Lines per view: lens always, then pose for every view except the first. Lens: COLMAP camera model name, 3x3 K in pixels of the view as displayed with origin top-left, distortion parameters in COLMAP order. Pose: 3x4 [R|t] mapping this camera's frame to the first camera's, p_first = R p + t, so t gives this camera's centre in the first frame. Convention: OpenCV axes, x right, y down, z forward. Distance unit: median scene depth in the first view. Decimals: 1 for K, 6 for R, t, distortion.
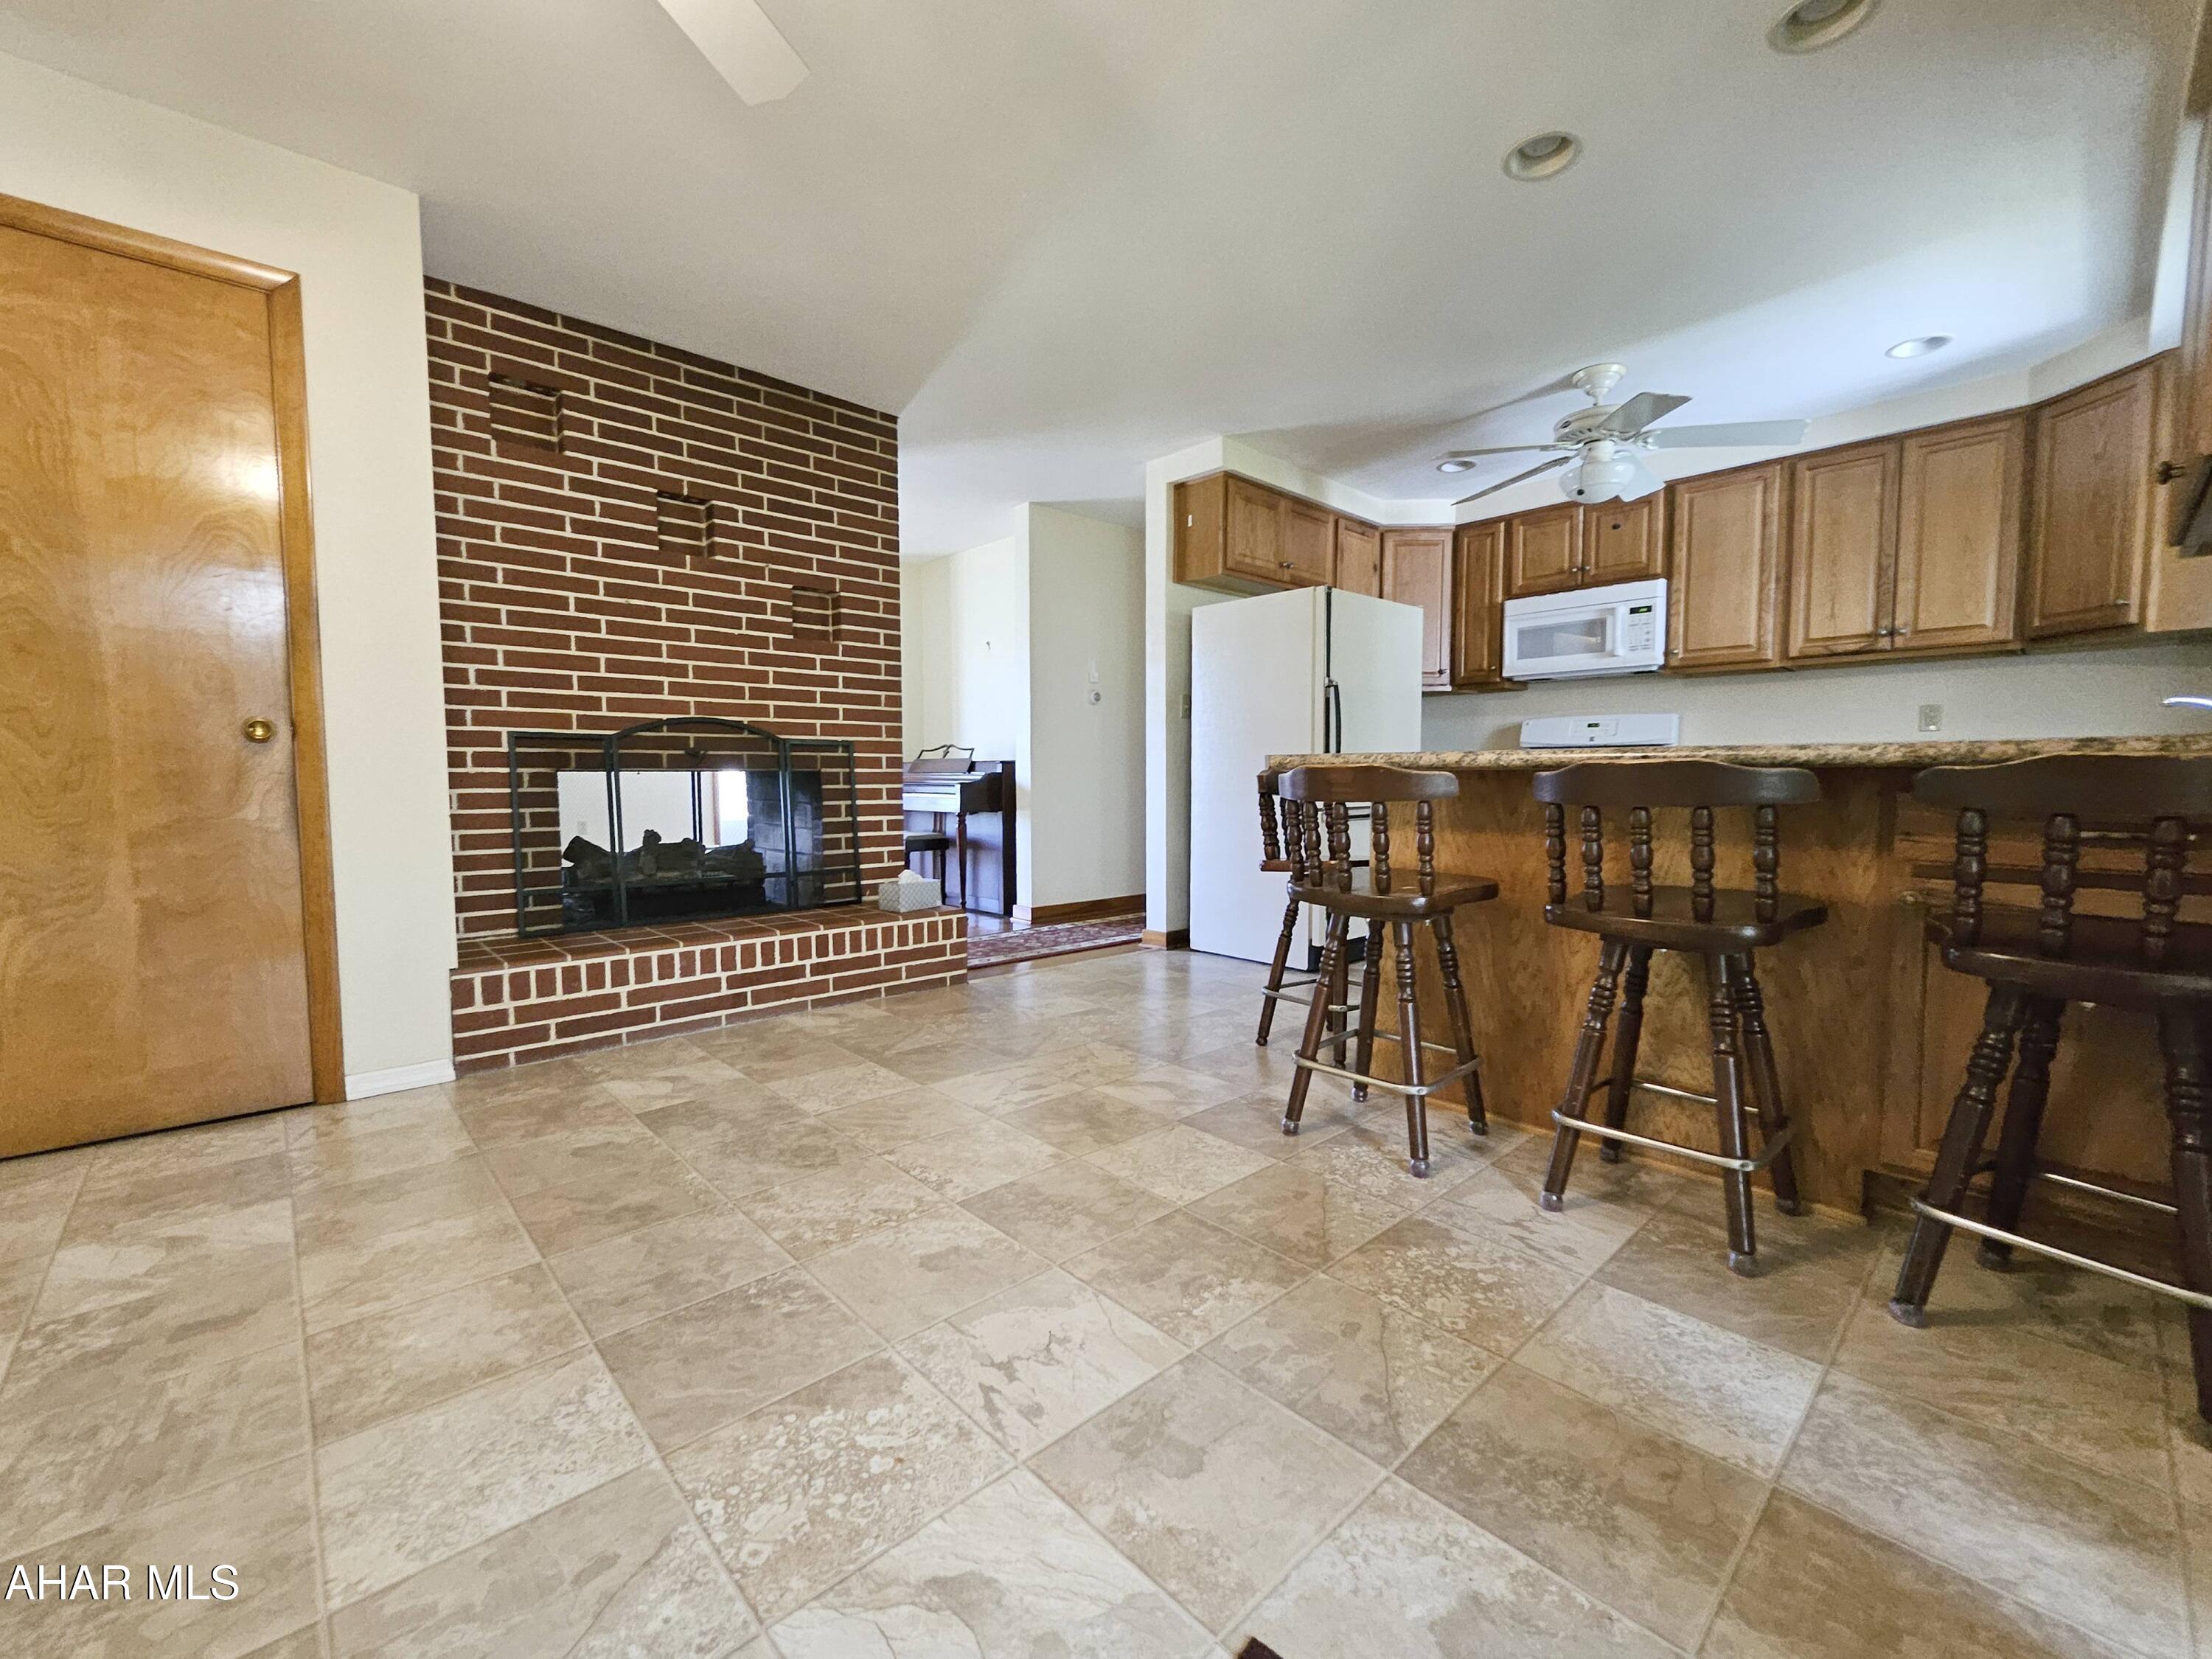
lens RADIAL K [[912.3, 0, 1106.0], [0, 912.3, 829.5], [0, 0, 1]] dist [-0.000742, -0.000428]
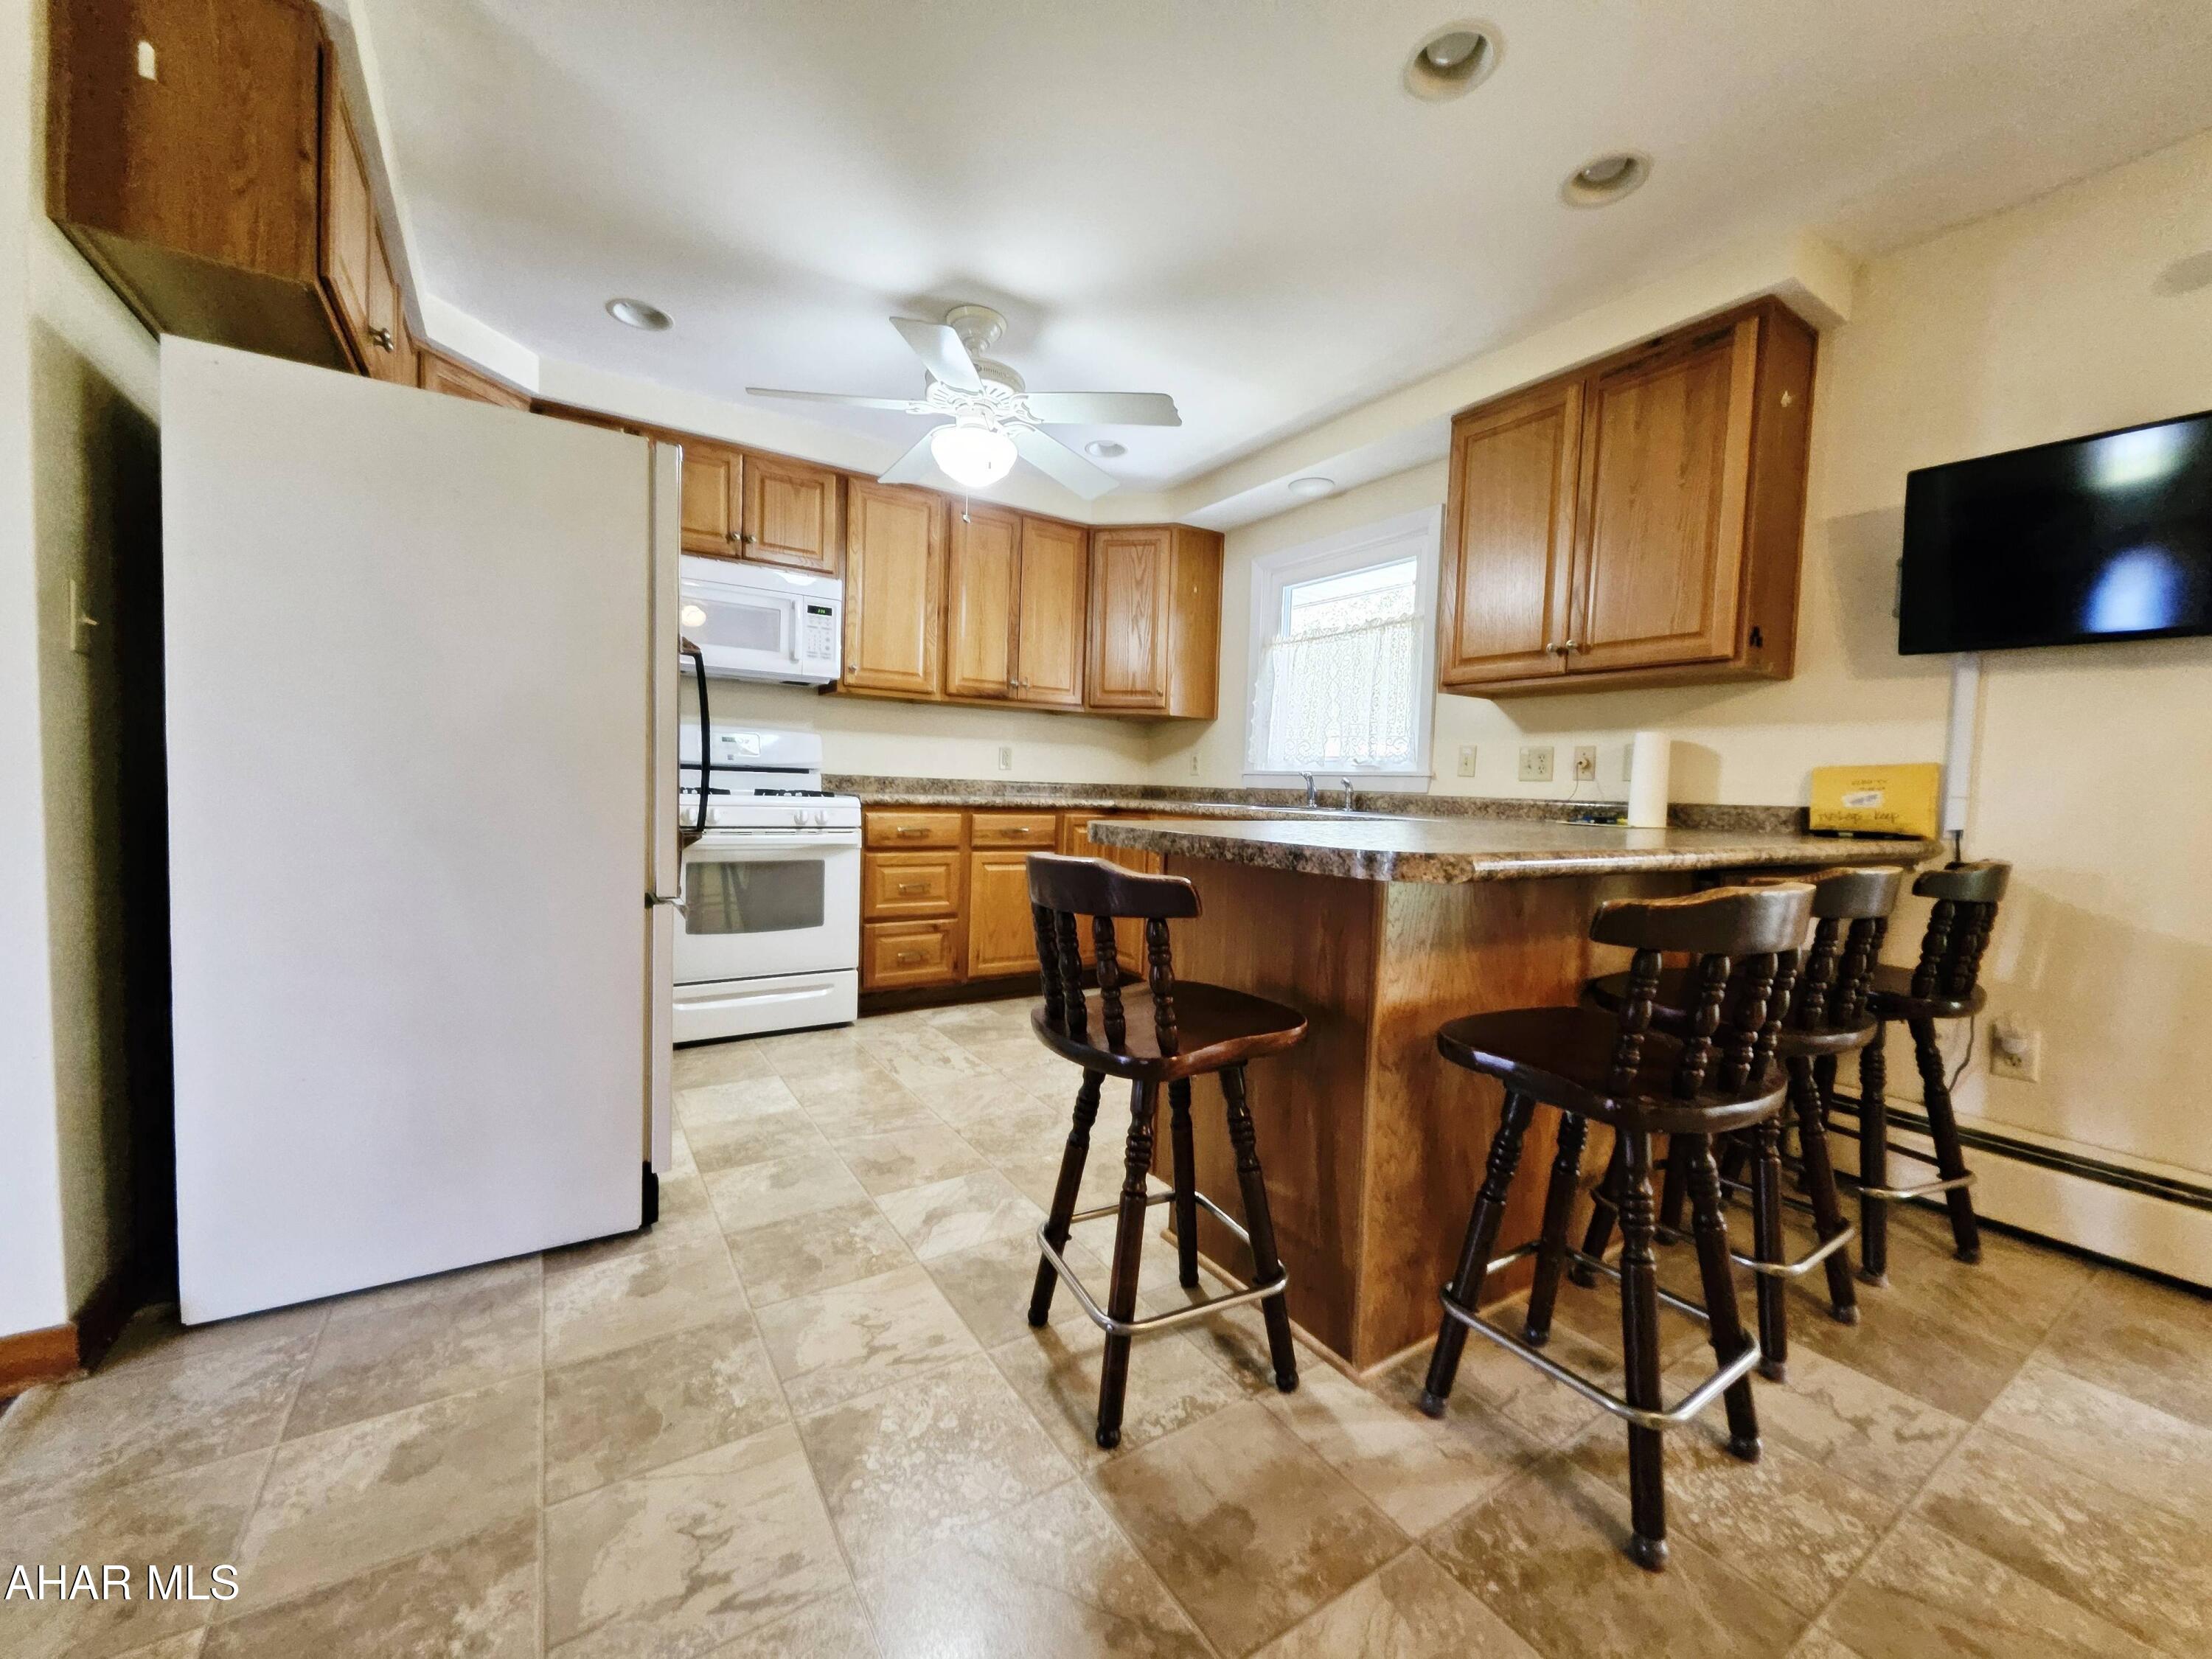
lens RADIAL K [[869.5, 0, 1106.0], [0, 869.5, 829.5], [0, 0, 1]] dist [0.002296, 0.000033]
pose [[0.174899, -0.043027, 0.983646, -0.271703], [0.024154, 0.998932, 0.039401, -0.100509], [-0.984290, 0.016867, 0.175751, 0.954153]]
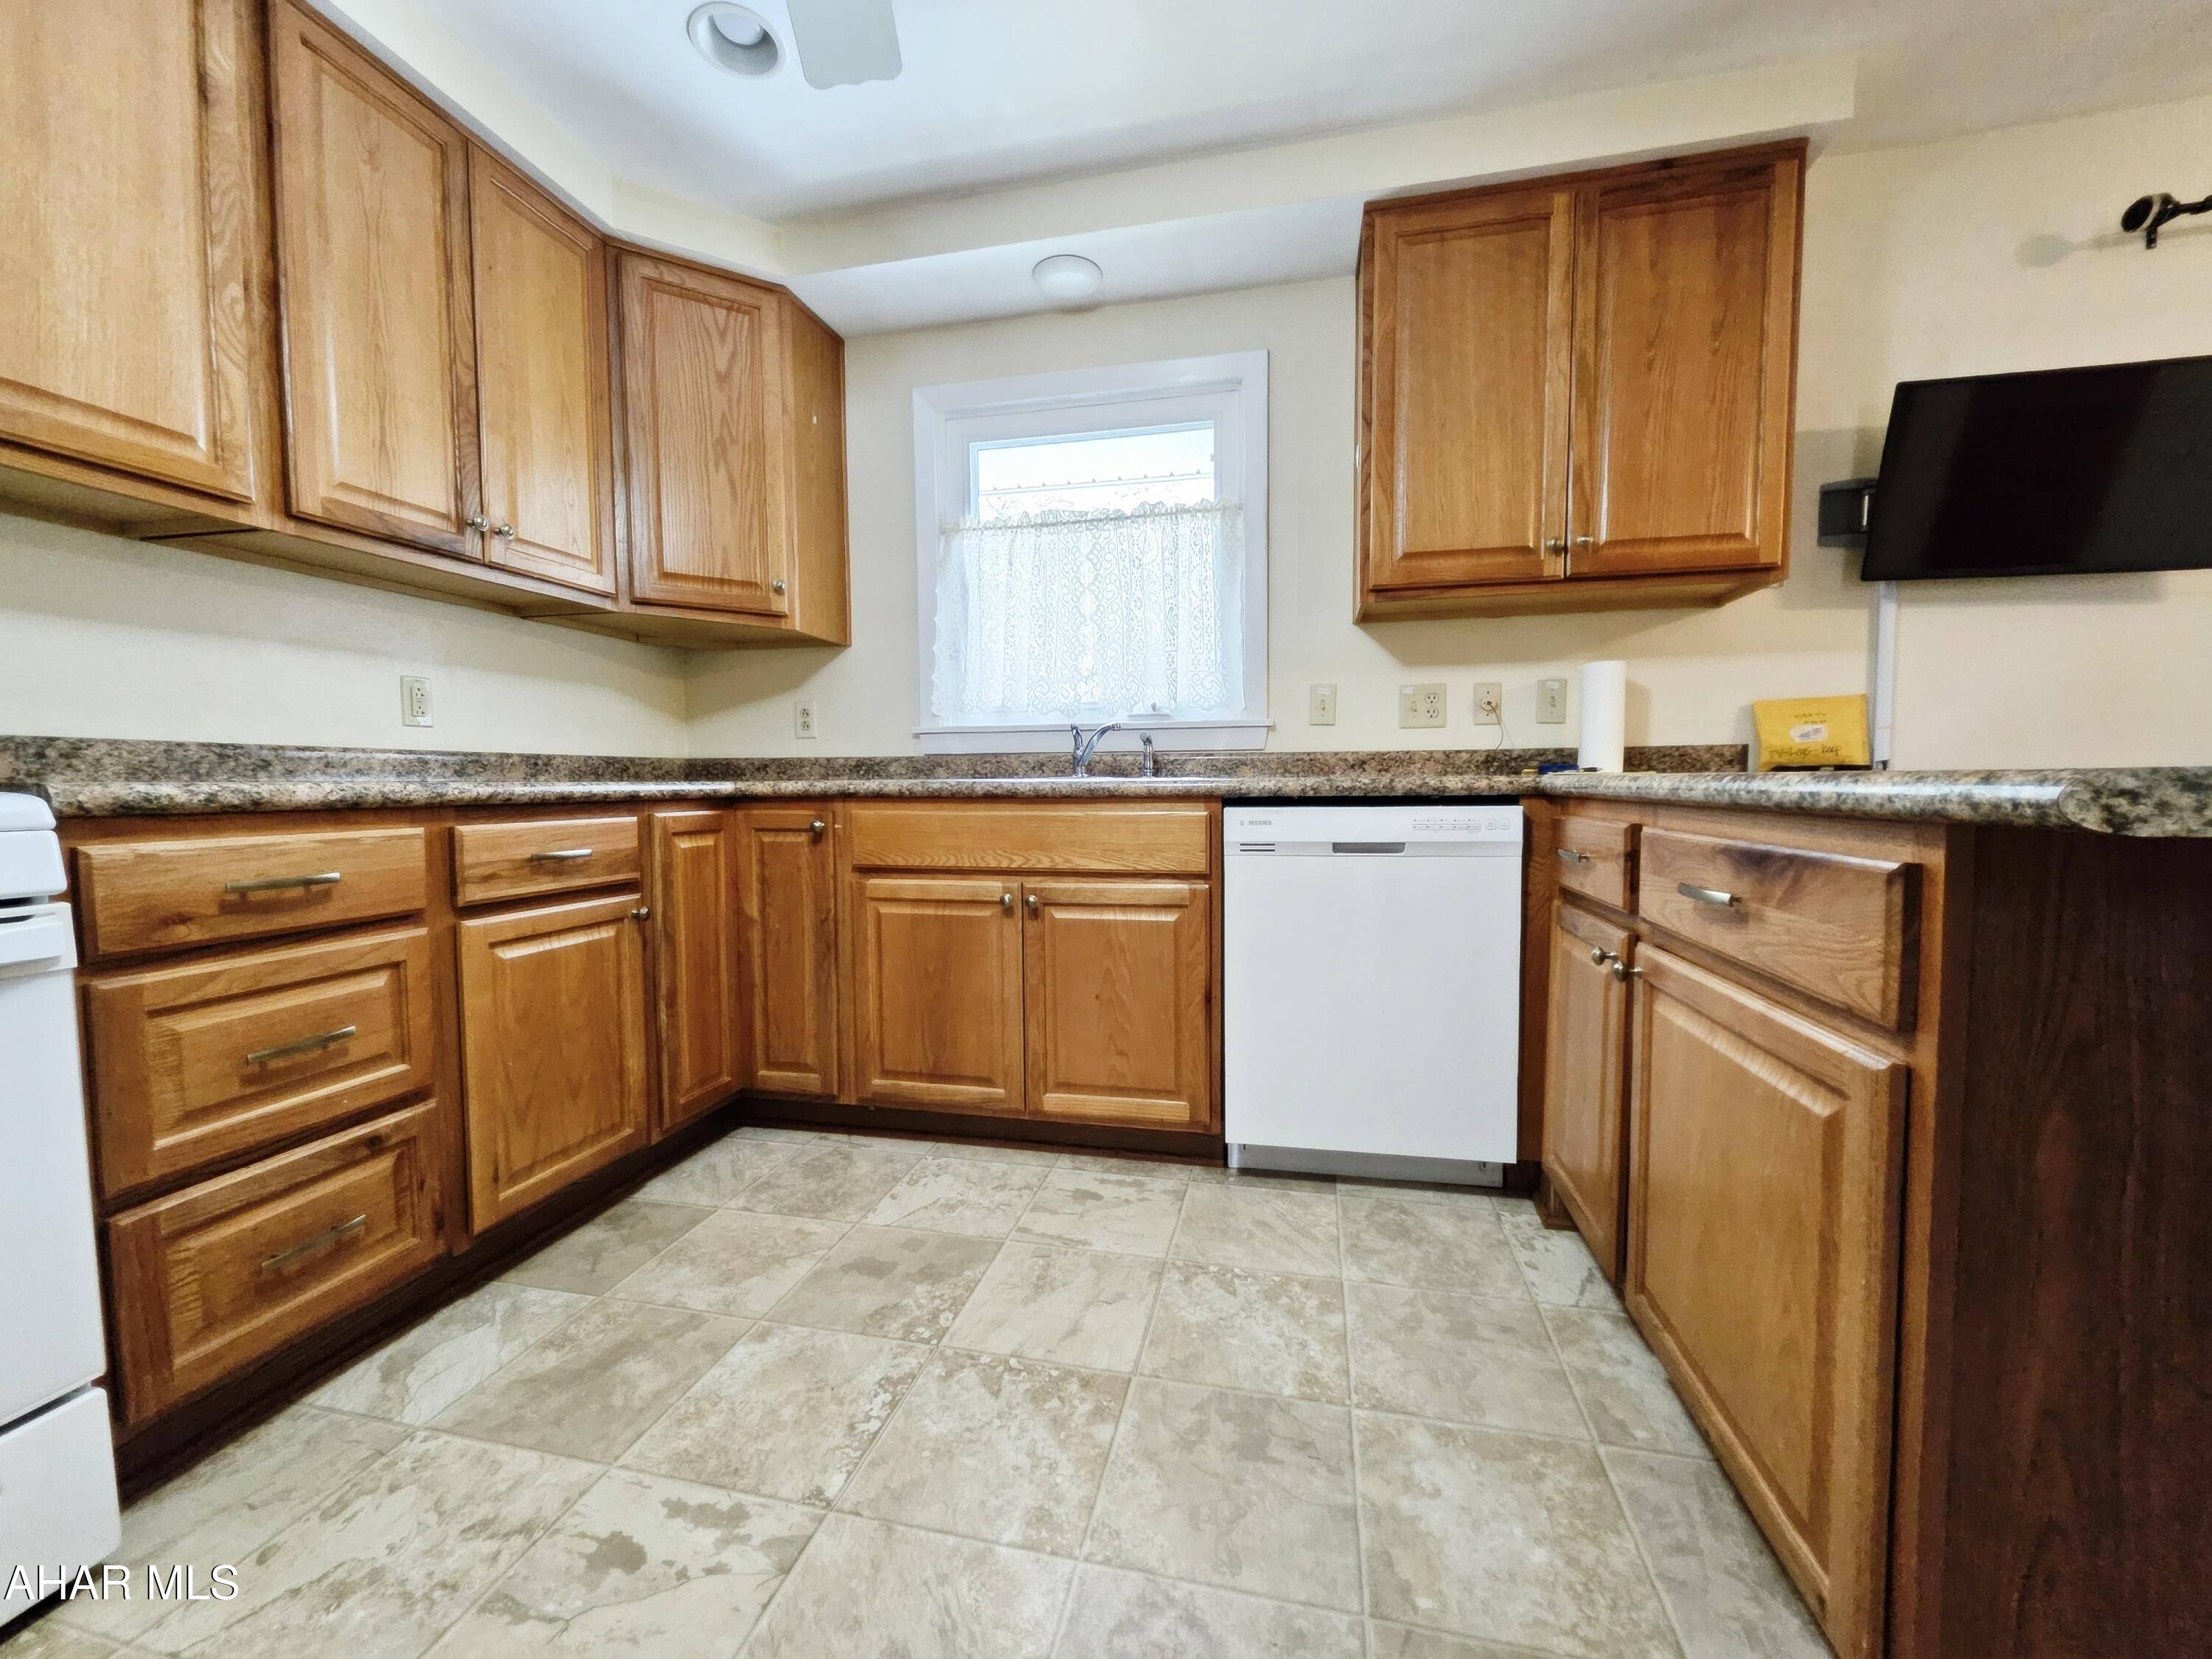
lens RADIAL K [[869.5, 0, 1106.0], [0, 869.5, 829.5], [0, 0, 1]] dist [0.002296, 0.000033]
pose [[-0.565083, -0.039707, 0.824078, 0.357654], [0.056326, 0.994654, 0.086550, -0.096934], [-0.823109, 0.095325, -0.559826, 1.363302]]
